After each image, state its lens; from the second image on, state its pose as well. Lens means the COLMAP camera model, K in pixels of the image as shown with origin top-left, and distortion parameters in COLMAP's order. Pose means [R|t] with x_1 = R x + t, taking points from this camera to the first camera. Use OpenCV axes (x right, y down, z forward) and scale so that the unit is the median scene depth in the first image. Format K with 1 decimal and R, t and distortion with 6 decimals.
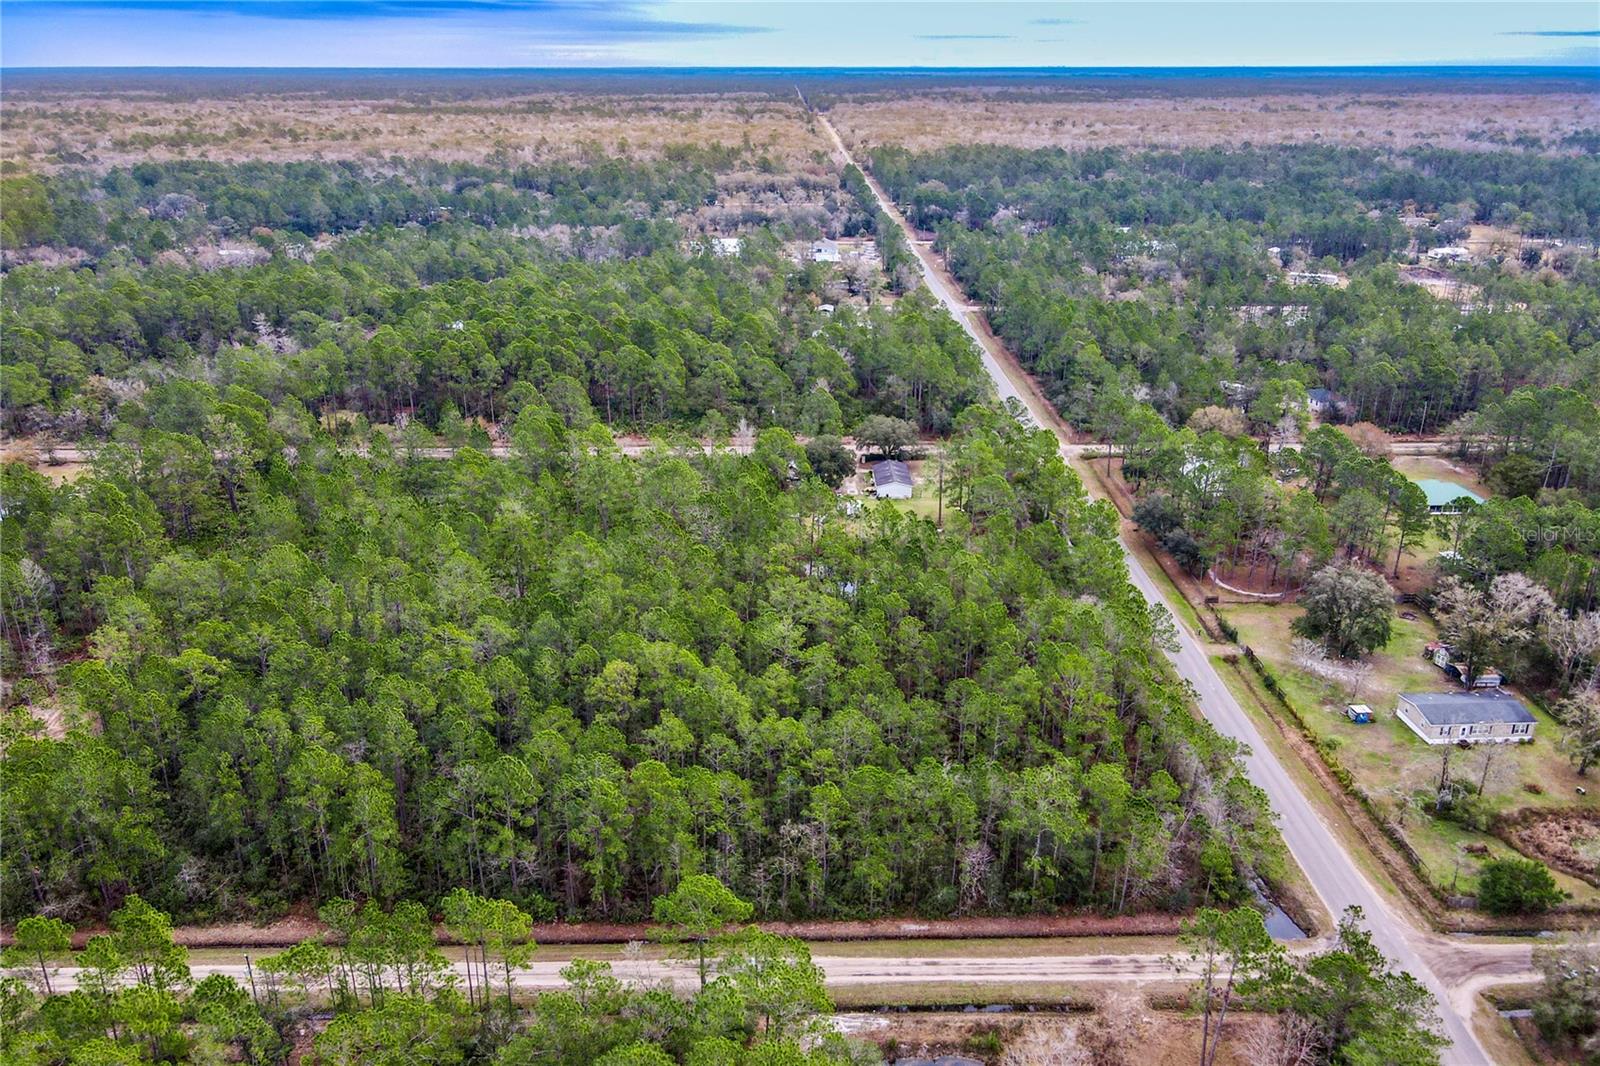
lens RADIAL K [[1062.9, 0, 800.0], [0, 1062.9, 533.0], [0, 0, 1]] dist [0.006707, 0.002536]
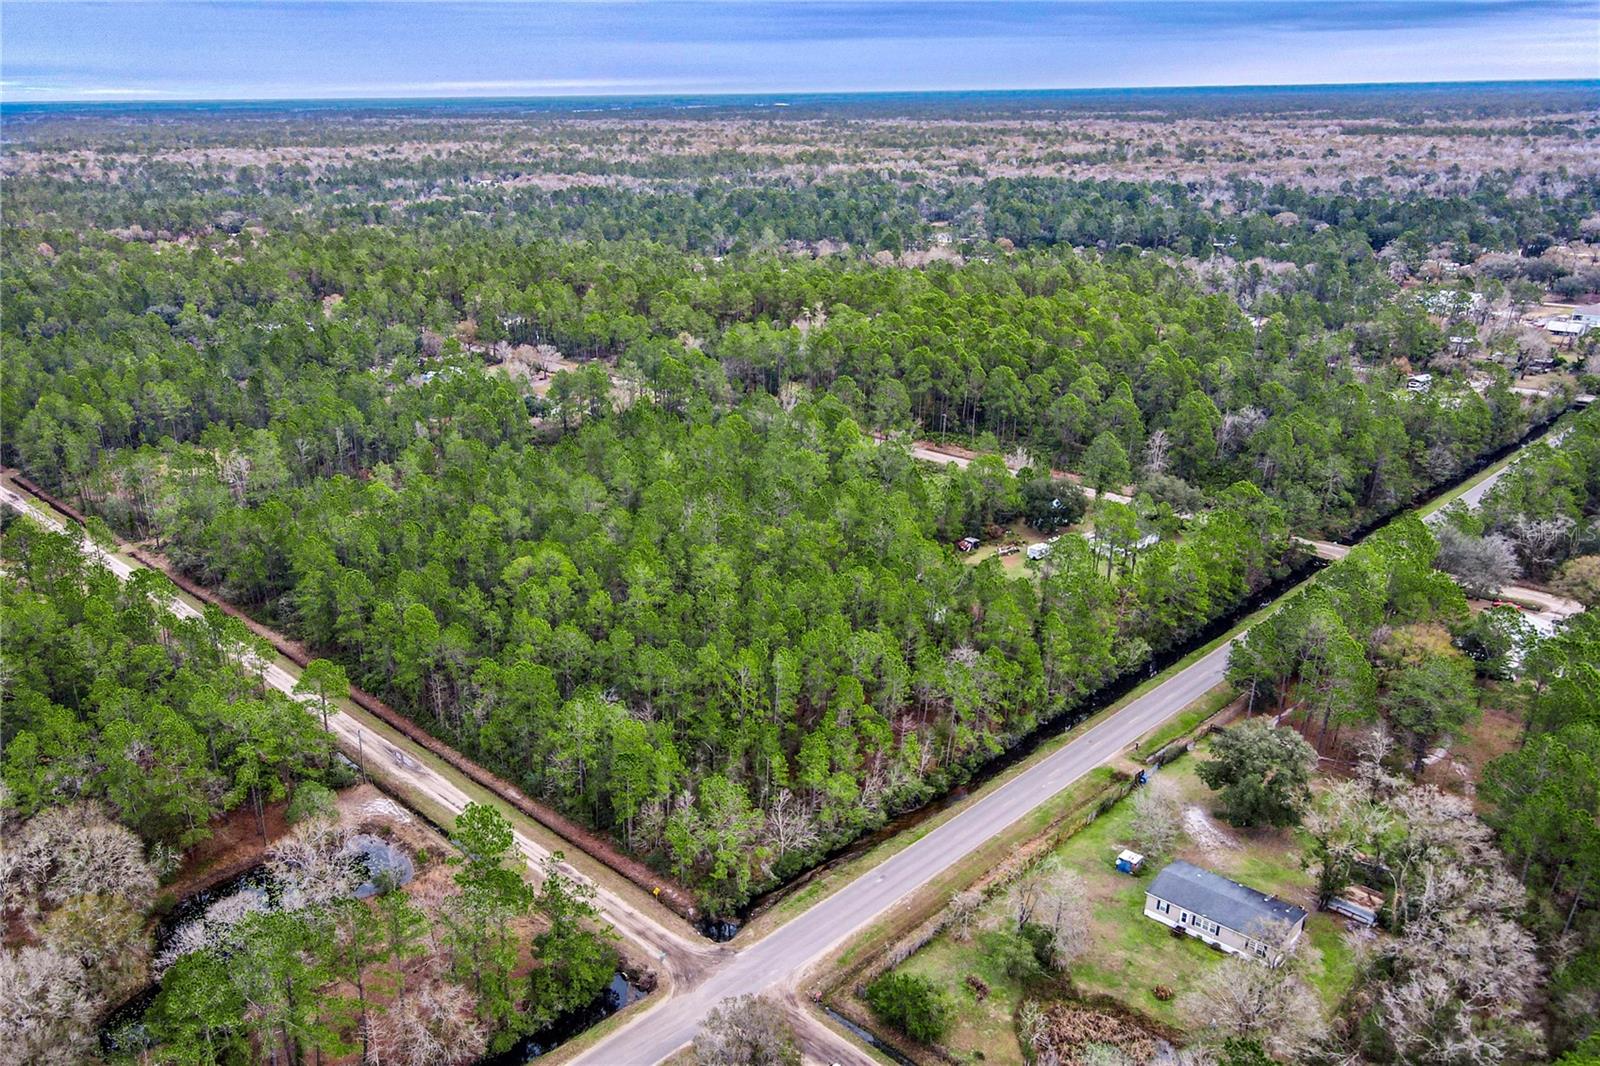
lens RADIAL K [[1236.5, 0, 800.0], [0, 1236.5, 533.0], [0, 0, 1]] dist [0.001090, 0.000969]
pose [[0.710398, 0.227664, -0.665960, 1.029316], [-0.269322, 0.962150, 0.041626, -0.048973], [0.650231, 0.149786, 0.744825, 0.110823]]
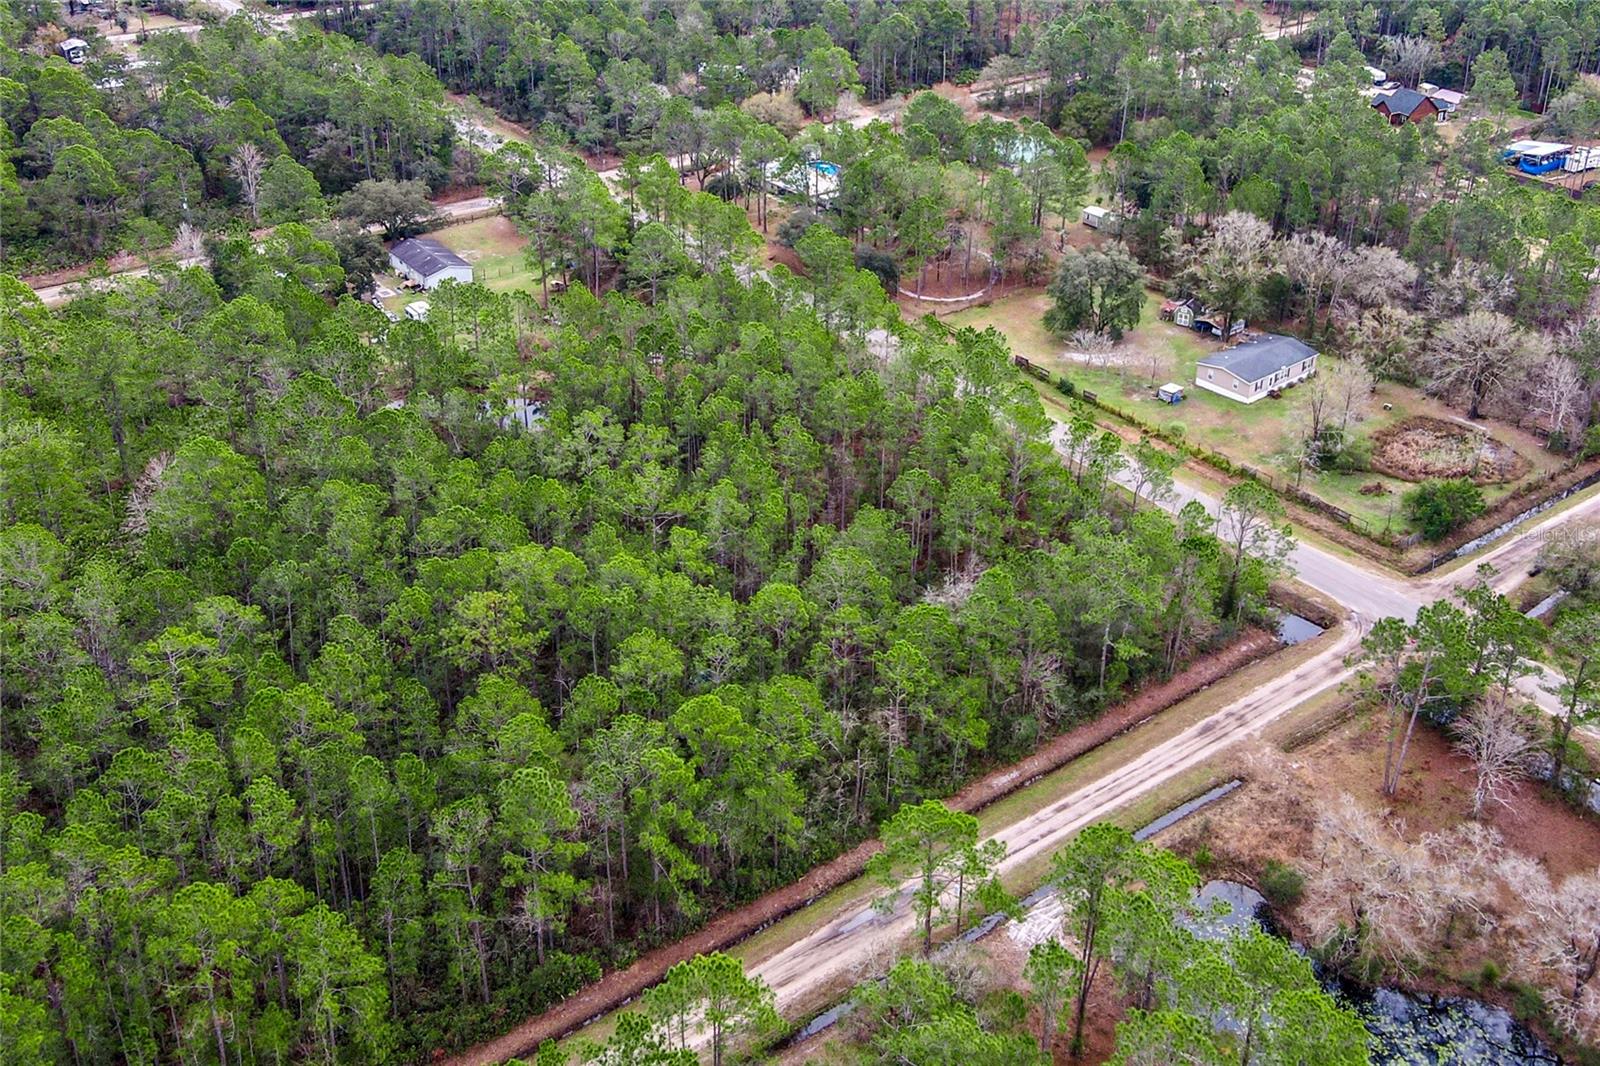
lens RADIAL K [[1344.1, 0, 683.5], [0, 1344.1, 533.4], [0, 0, 1]] dist [0.005910, 0.003579]
pose [[0.841439, -0.300832, 0.448865, -0.424998], [0.224210, 0.950184, 0.216516, -0.066379], [-0.491639, -0.081545, 0.866972, 0.223337]]
